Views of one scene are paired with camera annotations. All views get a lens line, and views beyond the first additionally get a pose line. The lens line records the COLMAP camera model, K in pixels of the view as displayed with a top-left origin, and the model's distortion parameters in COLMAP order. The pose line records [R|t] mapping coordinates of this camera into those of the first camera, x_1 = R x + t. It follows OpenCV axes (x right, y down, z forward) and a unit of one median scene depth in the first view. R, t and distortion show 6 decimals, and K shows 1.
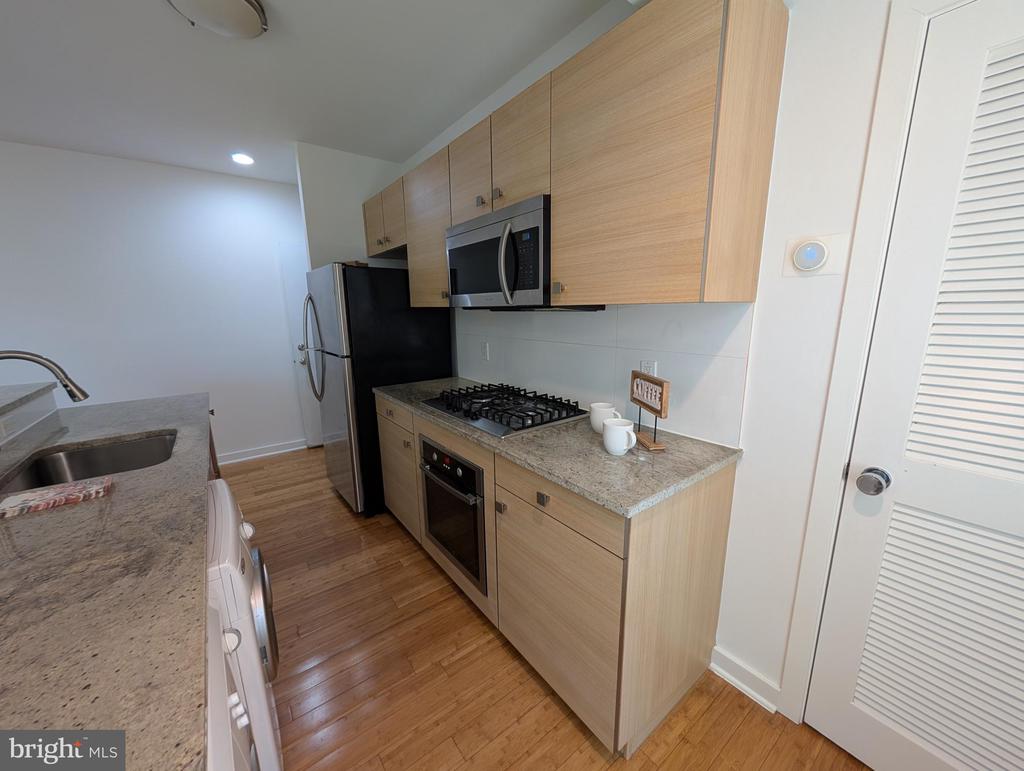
lens RADIAL K [[385.9, 0, 512.7], [0, 385.9, 388.3], [0, 0, 1]] dist [-0.000012, -0.000110]
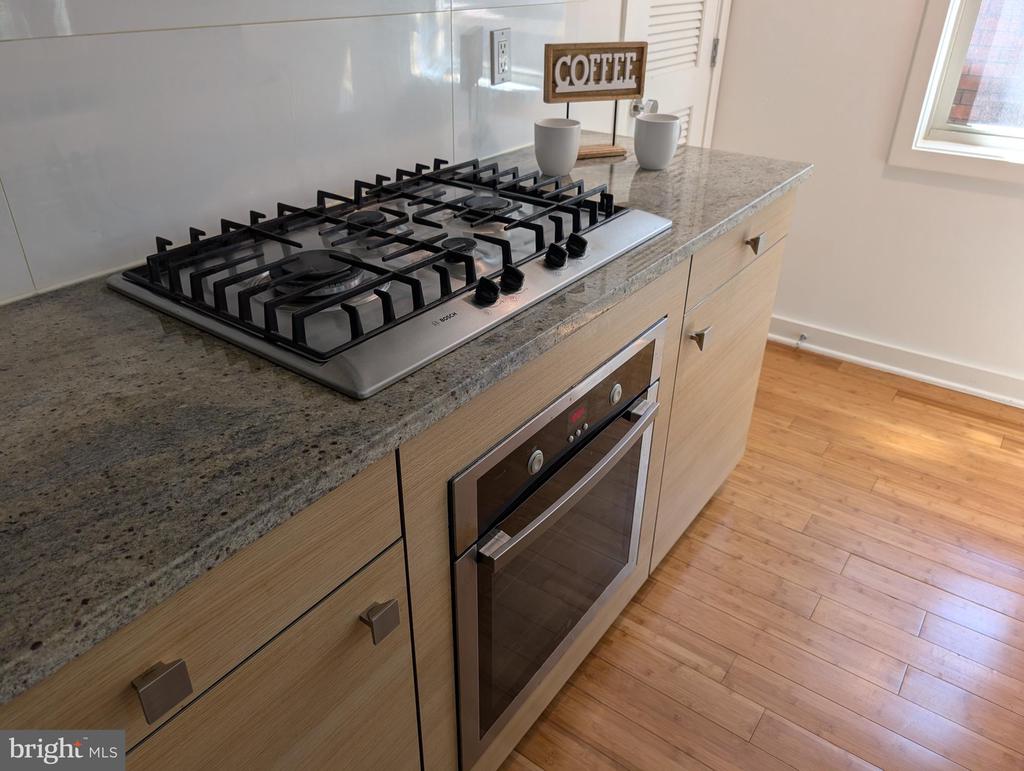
lens RADIAL K [[733.8, 0, 514.5], [0, 733.8, 385.3], [0, 0, 1]] dist [0.029959, -0.027793]
pose [[-0.278982, -0.471110, 0.836794, -0.723600], [0.184922, 0.828726, 0.528220, -0.190442], [-0.942323, 0.302106, -0.144081, 1.229787]]
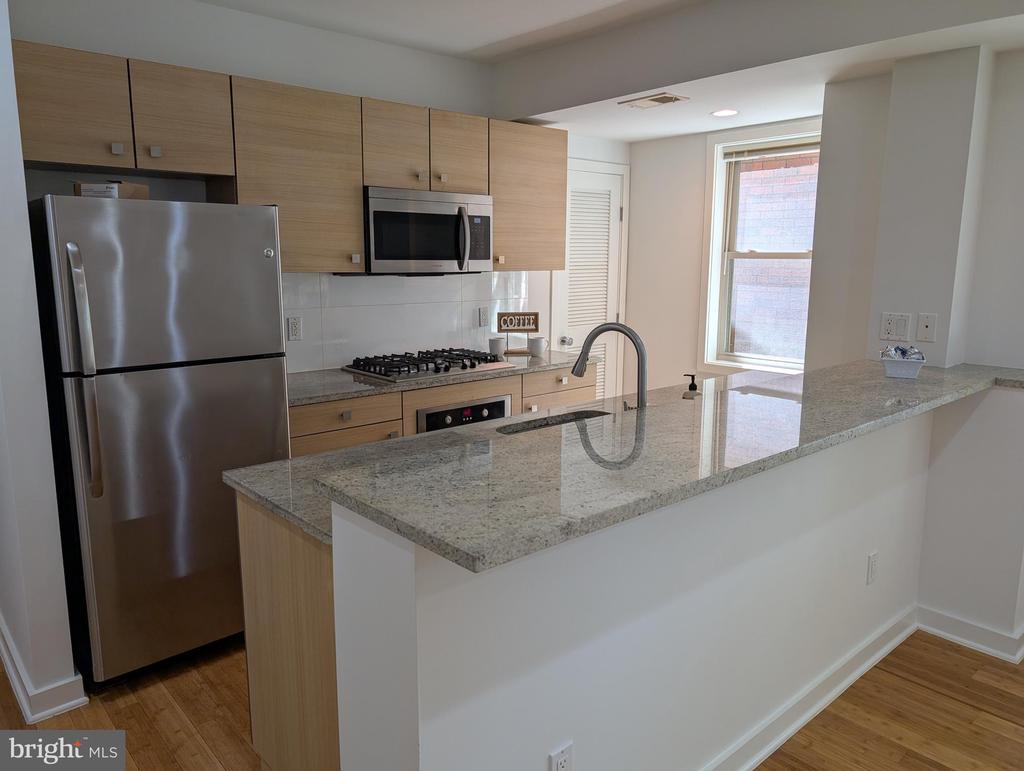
lens RADIAL K [[733.8, 0, 507.3], [0, 733.8, 380.7], [0, 0, 1]] dist [0.029959, -0.027793]
pose [[-0.068158, -0.157795, 0.985117, -2.382501], [0.197994, 0.965634, 0.168373, -0.244943], [-0.977831, 0.206523, -0.034573, 1.020951]]
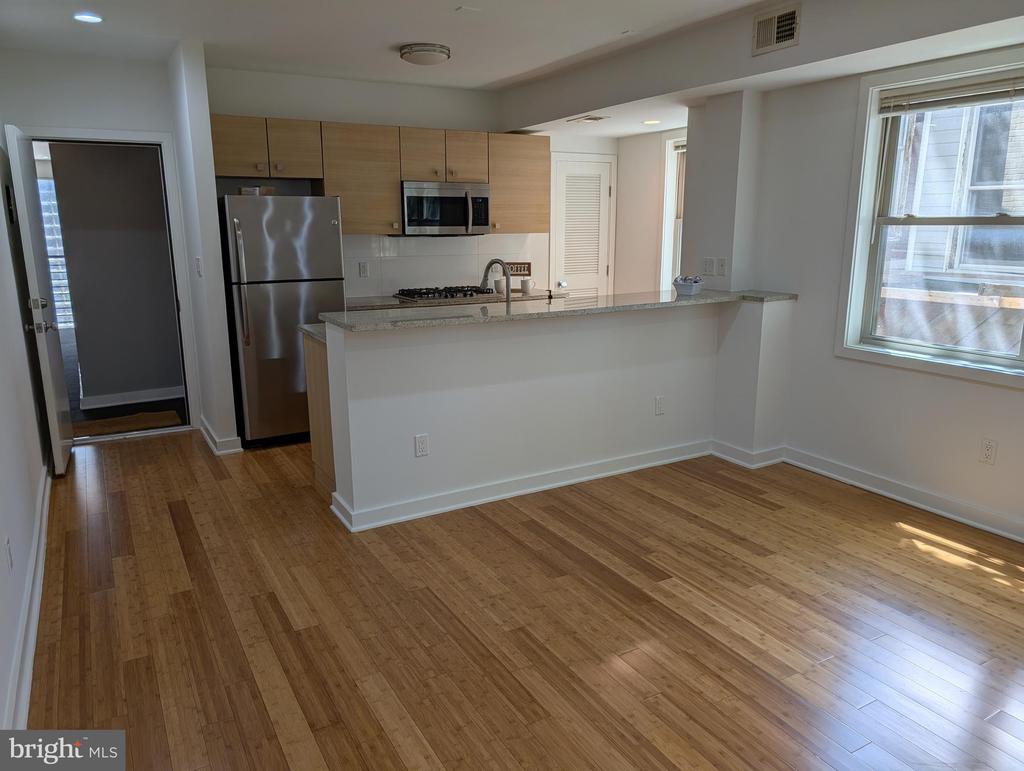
lens RADIAL K [[733.8, 0, 502.4], [0, 733.8, 387.6], [0, 0, 1]] dist [0.029959, -0.027793]
pose [[0.138867, -0.205463, 0.968763, -3.668279], [0.202426, 0.963475, 0.175325, -0.084448], [-0.969402, 0.171756, 0.175386, 0.335599]]
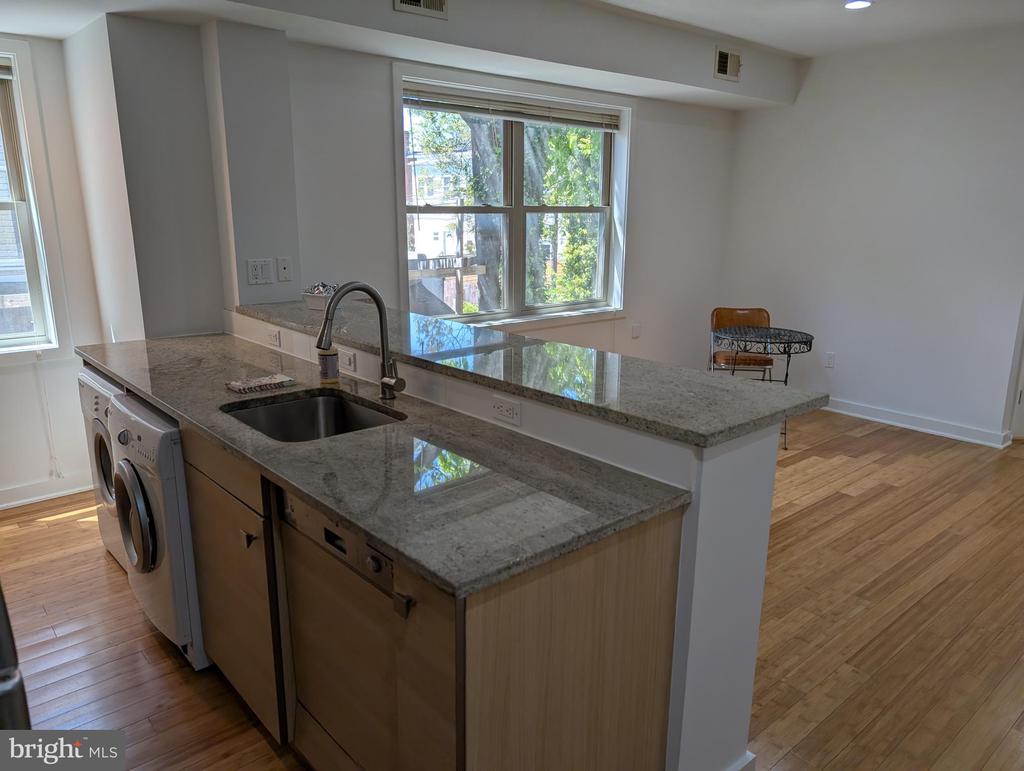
lens RADIAL K [[733.8, 0, 513.4], [0, 733.8, 384.9], [0, 0, 1]] dist [0.029959, -0.027793]
pose [[-0.998089, 0.022631, -0.057494, -1.176023], [-0.004190, 0.903576, 0.428408, -0.481560], [0.061646, 0.427830, -0.901754, 2.057793]]
